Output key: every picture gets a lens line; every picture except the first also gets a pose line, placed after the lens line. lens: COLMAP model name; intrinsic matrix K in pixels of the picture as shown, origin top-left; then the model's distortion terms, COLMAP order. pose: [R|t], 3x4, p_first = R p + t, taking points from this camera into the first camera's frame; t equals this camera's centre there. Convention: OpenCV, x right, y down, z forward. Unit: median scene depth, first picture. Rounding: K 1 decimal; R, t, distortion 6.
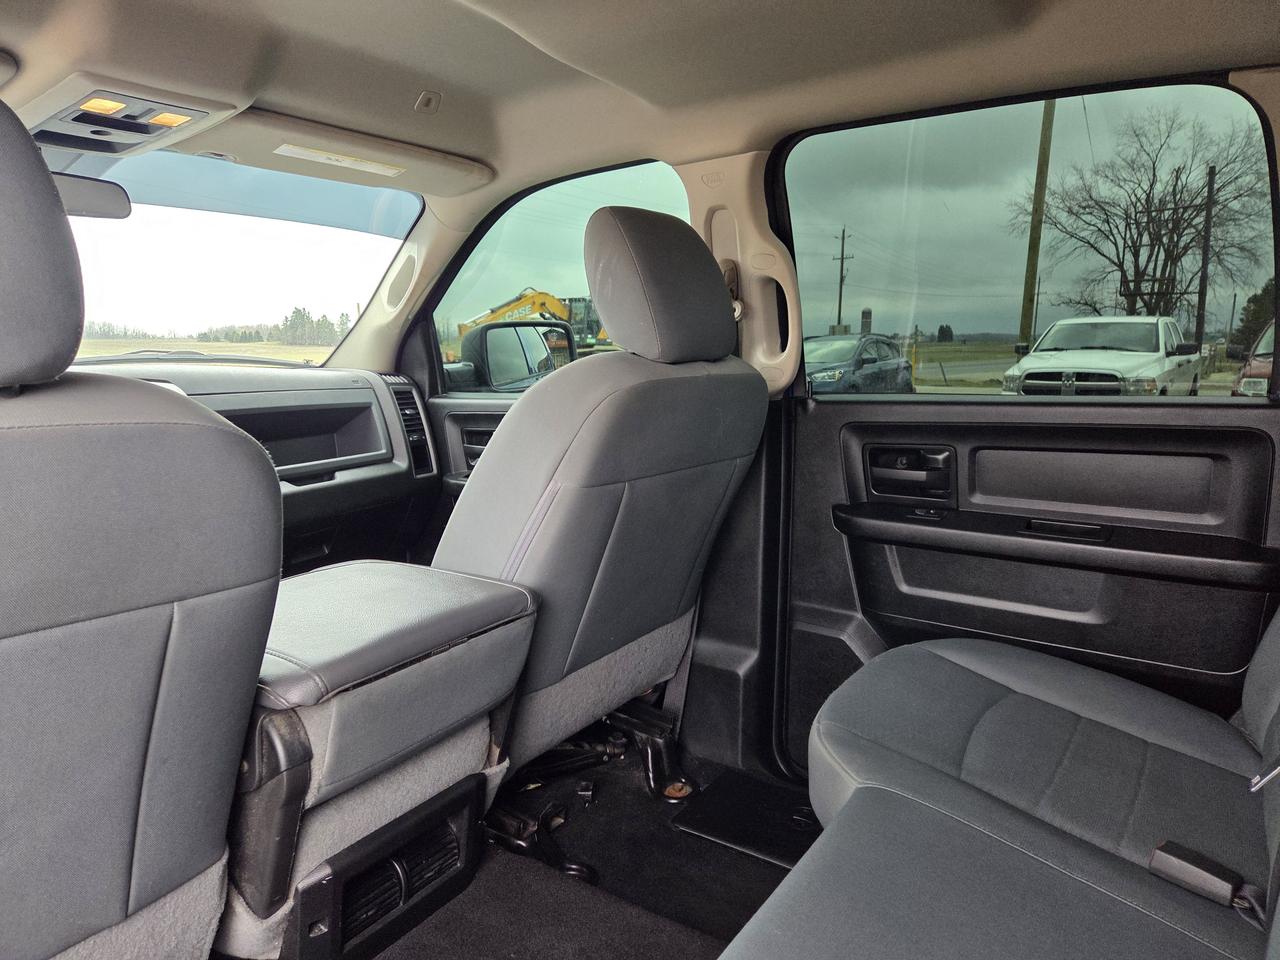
lens RADIAL K [[859.2, 0, 634.9], [0, 859.2, 485.5], [0, 0, 1]] dist [0.090763, -0.079036]
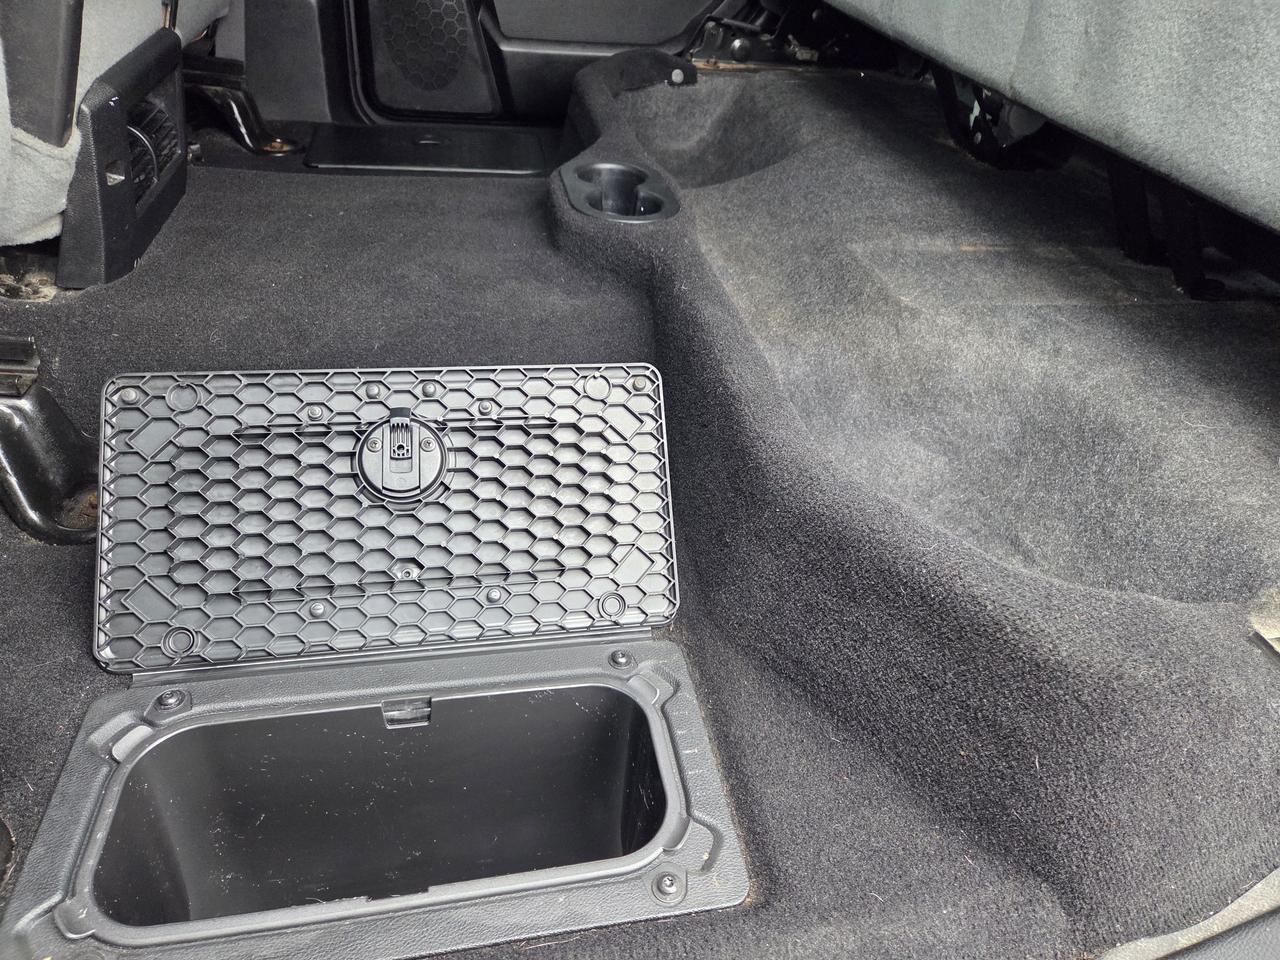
lens RADIAL K [[870.9, 0, 663.0], [0, 870.9, 474.1], [0, 0, 1]] dist [0.077589, -0.073421]
pose [[0.697588, -0.356924, 0.621270, -0.333486], [0.024592, 0.878507, 0.477096, 0.206885], [-0.716077, -0.317539, 0.621613, 0.049280]]
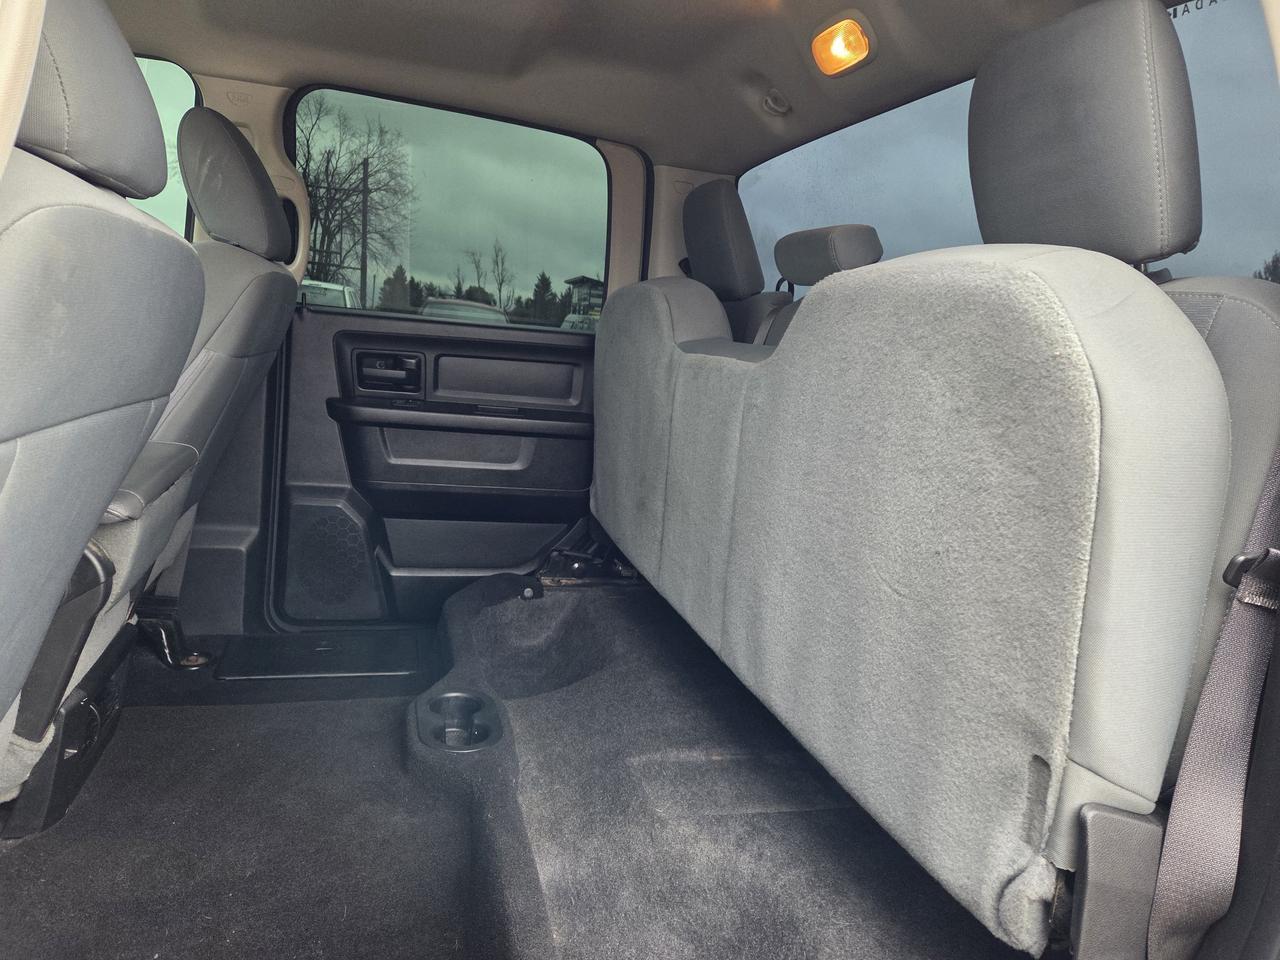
lens RADIAL K [[862.1, 0, 643.8], [0, 862.1, 483.1], [0, 0, 1]] dist [0.084380, -0.070305]
pose [[0.627190, -0.056685, 0.776801, -0.407473], [0.021782, 0.998235, 0.055257, 0.075798], [-0.778562, -0.017736, 0.627317, -0.110018]]
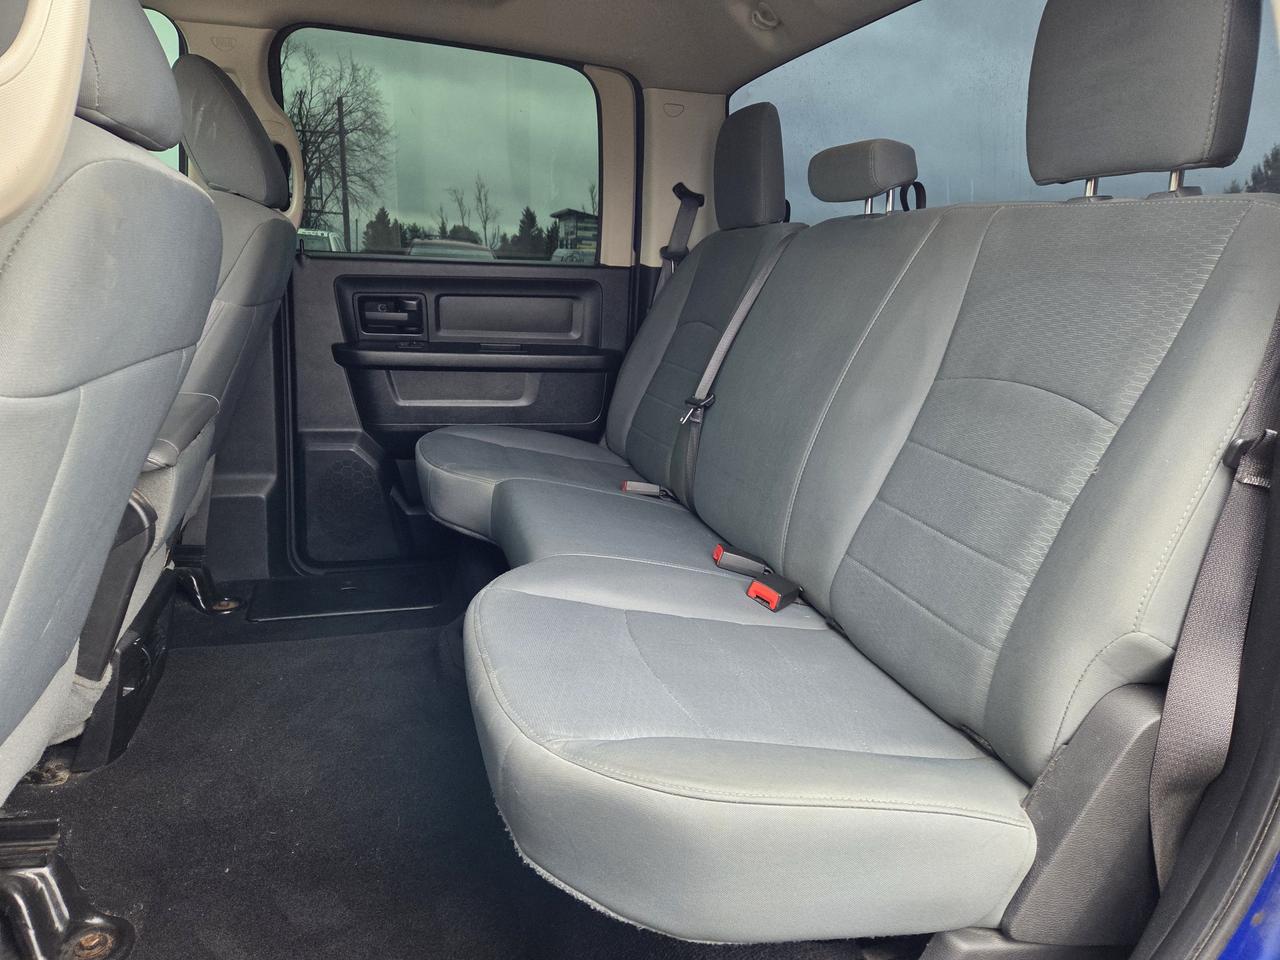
lens RADIAL K [[862.3, 0, 635.8], [0, 862.3, 474.4], [0, 0, 1]] dist [0.080902, -0.066486]
pose [[0.627996, -0.140157, 0.765491, -0.429369], [0.074143, 0.989949, 0.120428, 0.080556], [-0.774677, -0.018872, 0.632076, -0.113124]]
